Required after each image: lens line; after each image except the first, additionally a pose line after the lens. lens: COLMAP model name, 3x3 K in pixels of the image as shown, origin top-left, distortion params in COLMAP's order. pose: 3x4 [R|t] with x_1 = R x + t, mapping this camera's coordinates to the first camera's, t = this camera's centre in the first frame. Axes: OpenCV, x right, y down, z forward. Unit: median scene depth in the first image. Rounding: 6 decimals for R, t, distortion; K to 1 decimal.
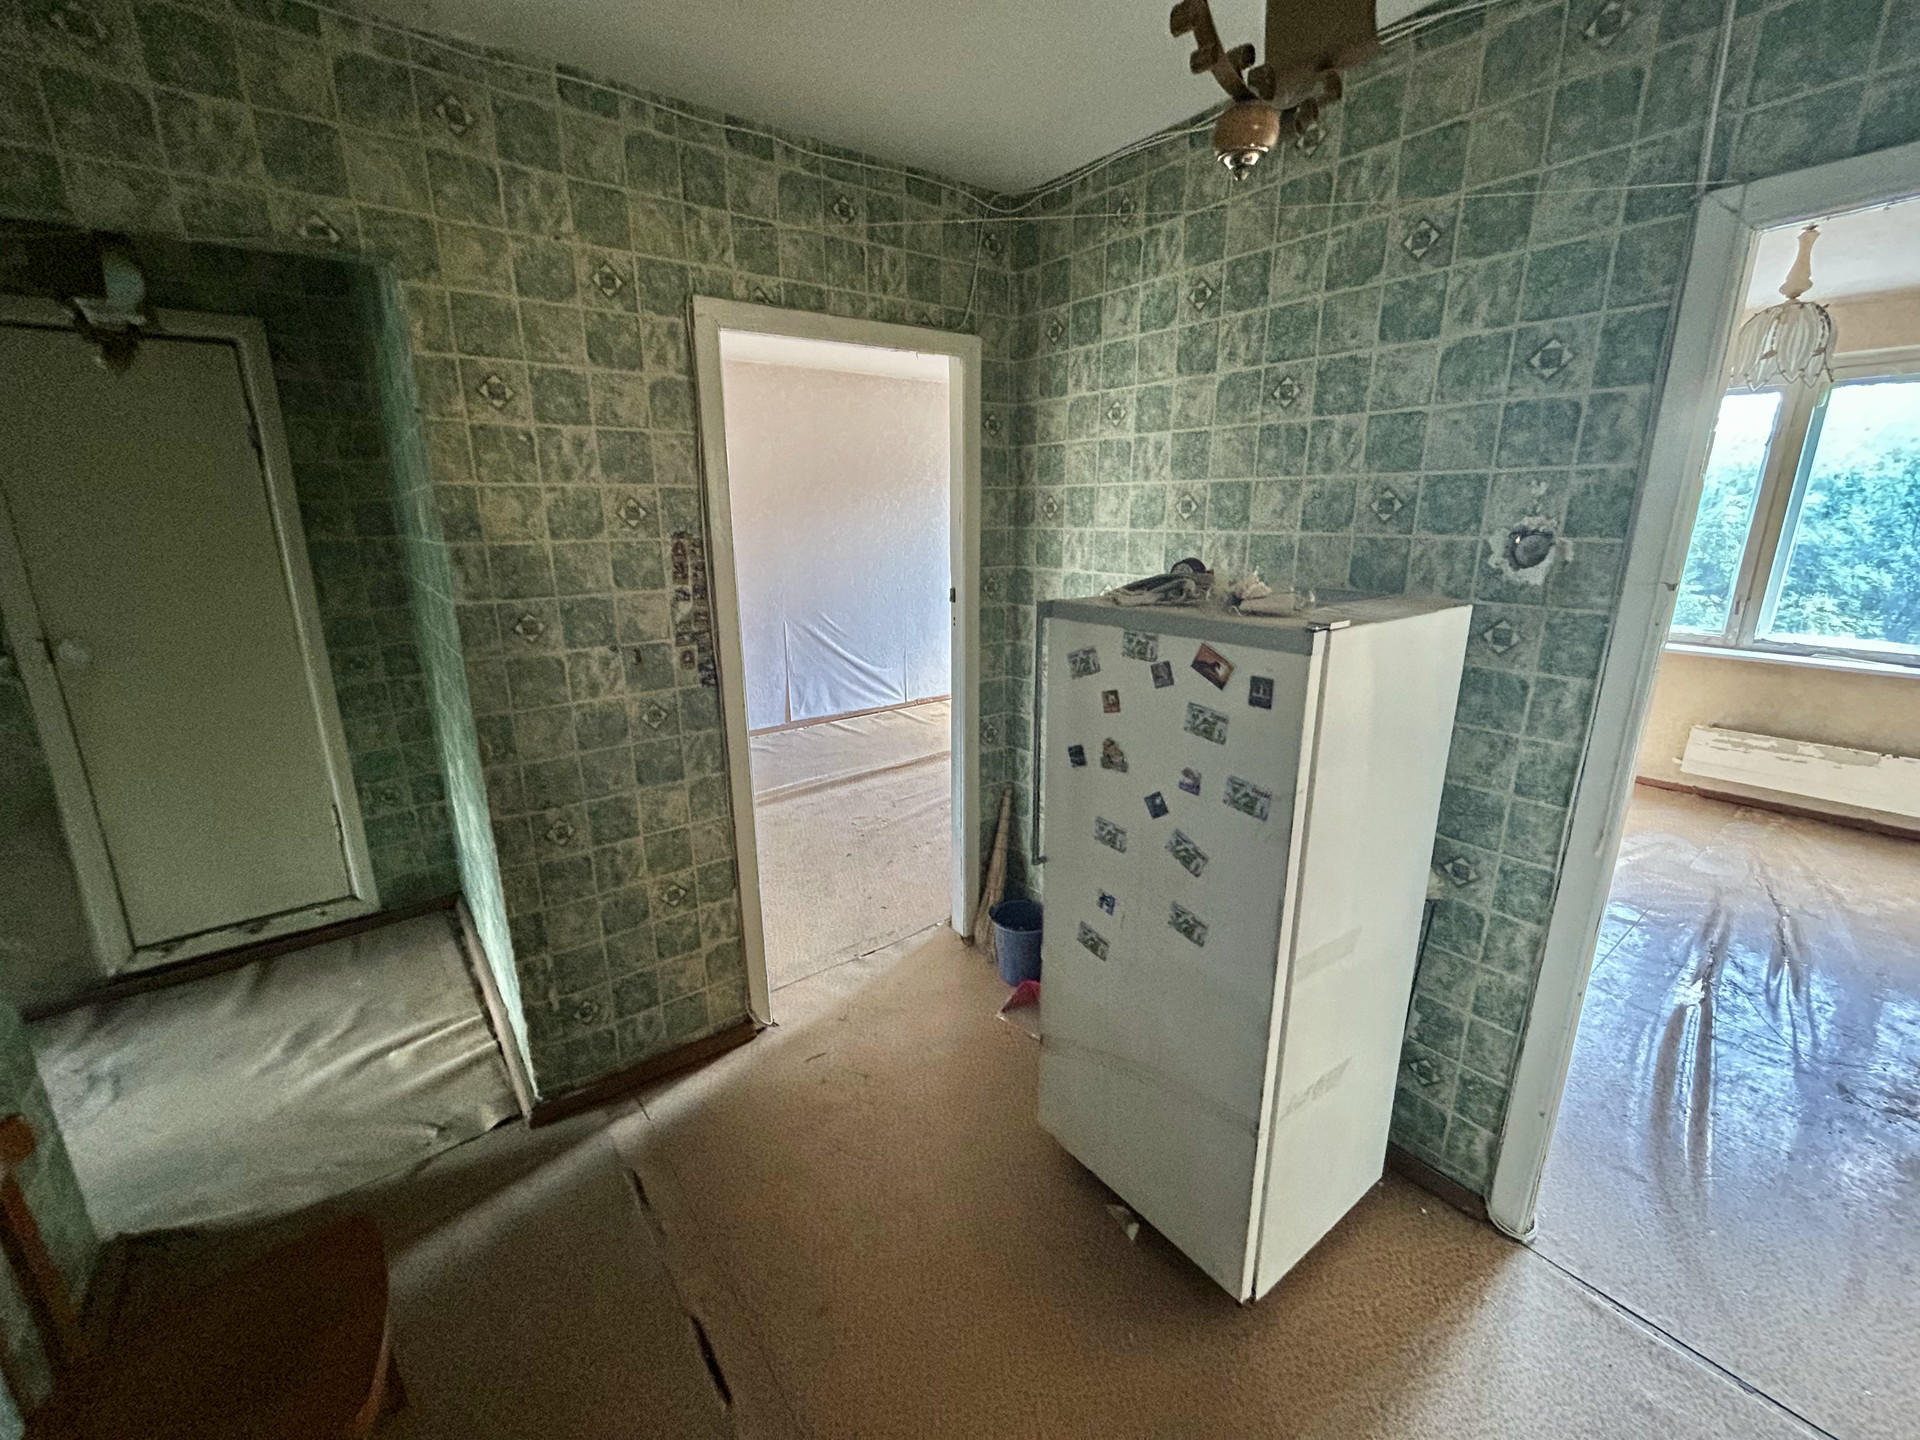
lens RADIAL K [[786.5, 0, 962.0], [0, 786.5, 708.9], [0, 0, 1]] dist [-0.003614, 0.000850]
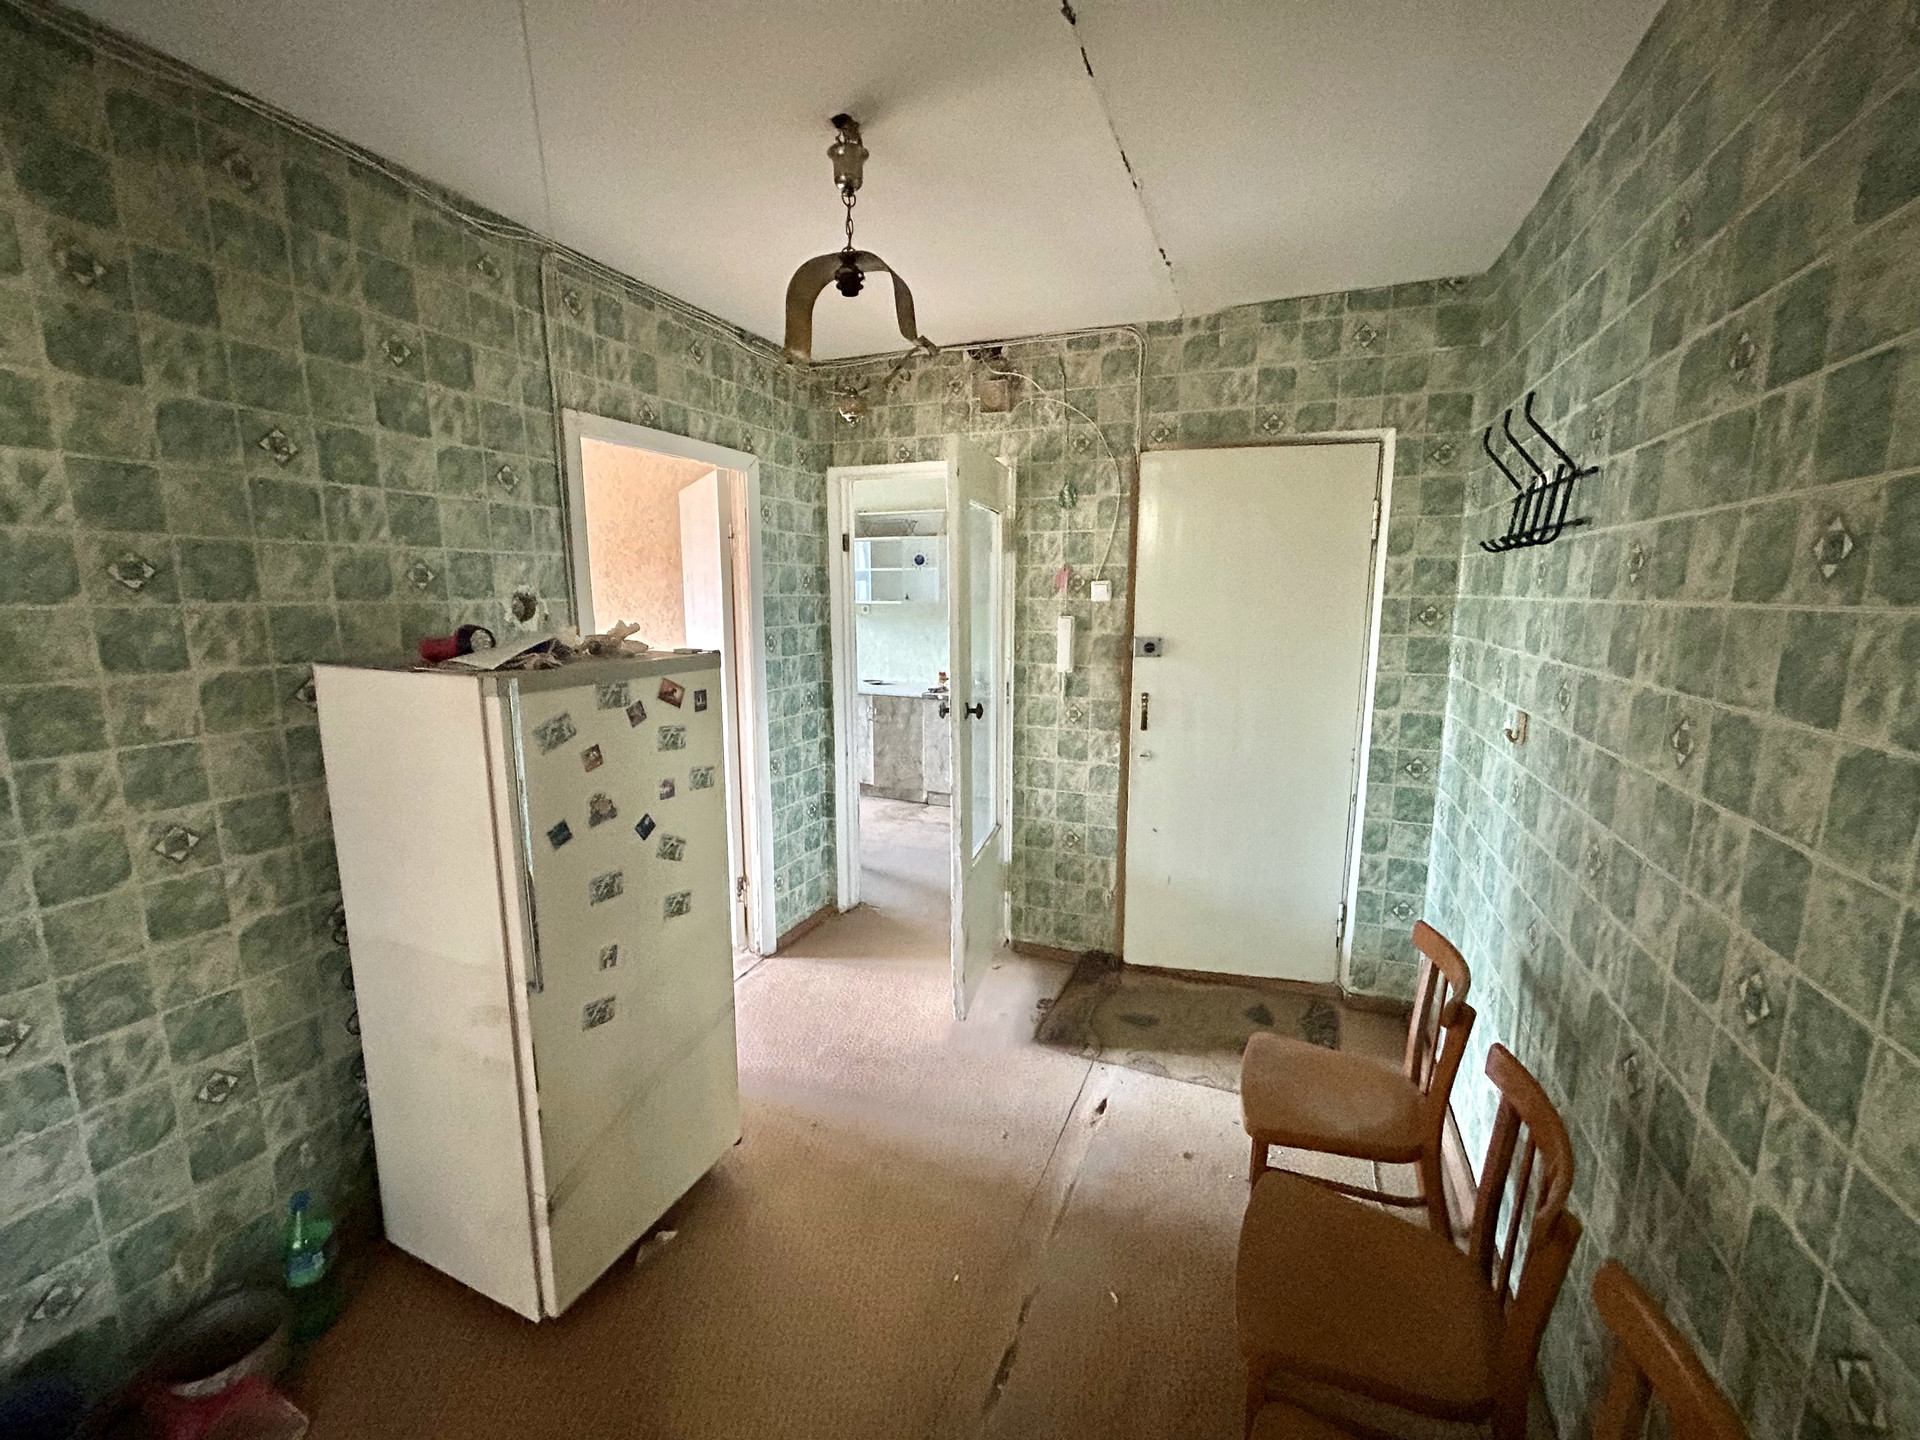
lens RADIAL K [[786.5, 0, 955.1], [0, 786.5, 708.9], [0, 0, 1]] dist [-0.003614, 0.000850]
pose [[-0.482170, -0.127382, 0.866768, -0.966834], [0.222207, 0.939237, 0.261643, -0.245339], [-0.847429, 0.318758, -0.424566, 1.063264]]
